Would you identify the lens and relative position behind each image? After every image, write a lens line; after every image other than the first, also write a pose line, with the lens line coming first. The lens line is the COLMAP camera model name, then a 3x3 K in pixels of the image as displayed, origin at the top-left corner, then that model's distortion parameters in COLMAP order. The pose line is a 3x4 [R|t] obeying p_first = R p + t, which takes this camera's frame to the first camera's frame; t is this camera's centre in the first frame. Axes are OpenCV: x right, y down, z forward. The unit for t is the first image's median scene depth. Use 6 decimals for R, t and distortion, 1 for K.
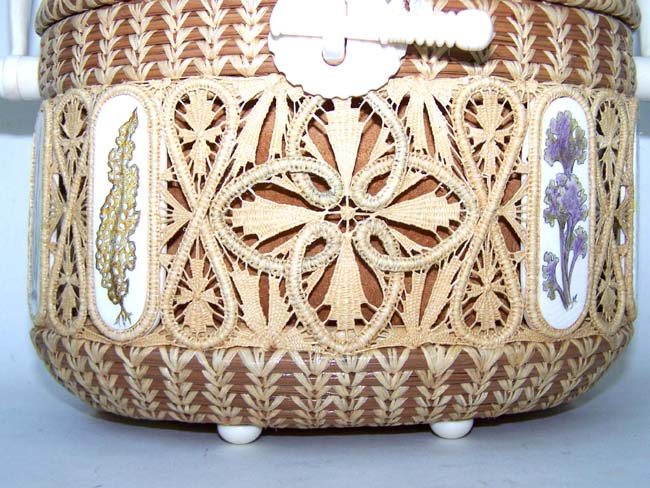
lens RADIAL K [[906.9, 0, 327.3], [0, 906.9, 244.1], [0, 0, 1]] dist [-0.186755, 0.000000]
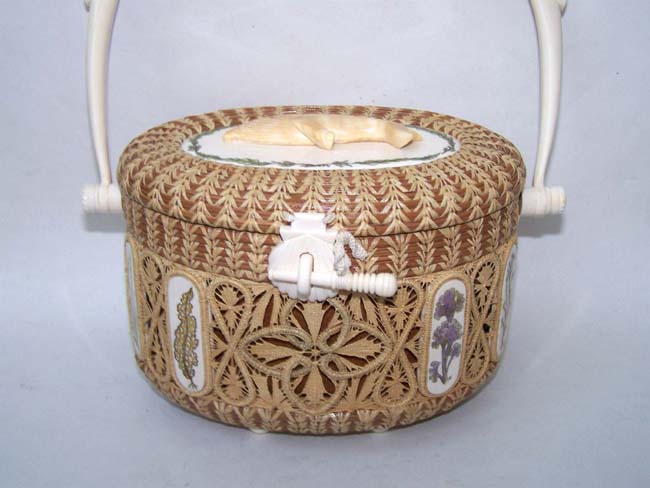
lens RADIAL K [[906.9, 0, 323.9], [0, 906.9, 243.8], [0, 0, 1]] dist [-0.186755, 0.000000]
pose [[0.998566, 0.026123, -0.046736, 0.113191], [-0.002432, 0.894126, 0.447810, -0.994523], [0.053486, -0.447054, 0.892907, -0.471631]]
